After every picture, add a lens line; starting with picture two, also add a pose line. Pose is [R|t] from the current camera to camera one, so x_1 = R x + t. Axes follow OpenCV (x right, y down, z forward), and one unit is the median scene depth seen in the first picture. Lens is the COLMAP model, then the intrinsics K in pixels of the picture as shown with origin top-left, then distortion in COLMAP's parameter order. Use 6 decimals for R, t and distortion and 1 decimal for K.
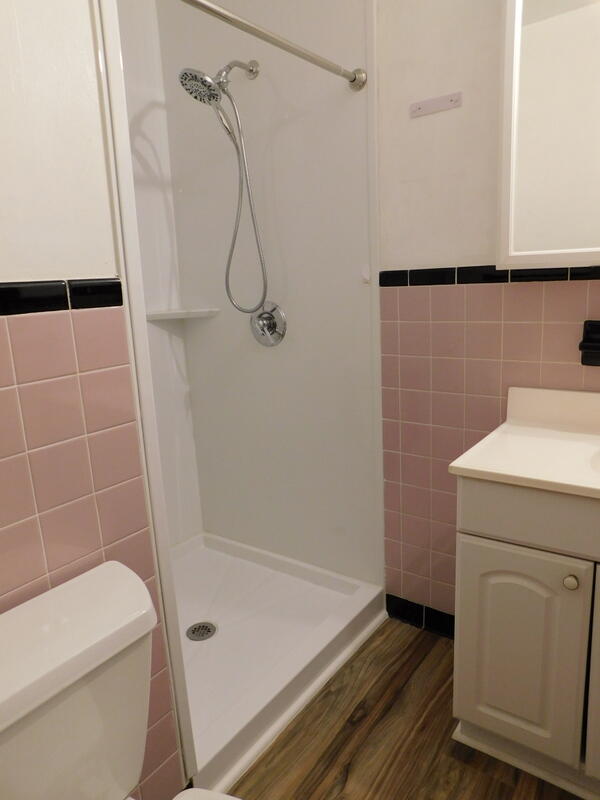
lens RADIAL K [[548.8, 0, 300.0], [0, 548.8, 400.0], [0, 0, 1]] dist [-0.074378, 0.060592]
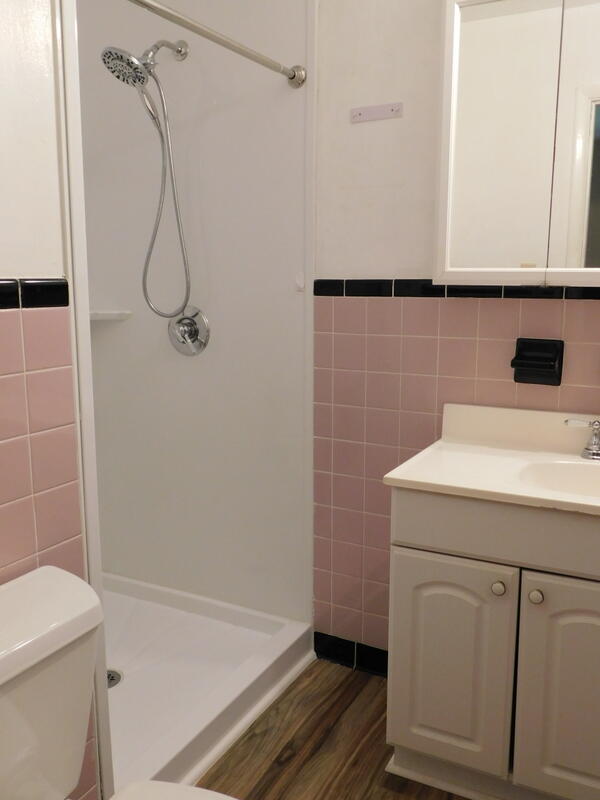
lens RADIAL K [[689.0, 0, 300.0], [0, 689.0, 400.0], [0, 0, 1]] dist [-0.004022, -0.005436]
pose [[0.988946, 0.024030, 0.146317, -0.052885], [-0.017856, 0.998900, -0.043364, 0.027420], [-0.147198, 0.040272, 0.988287, -0.183515]]
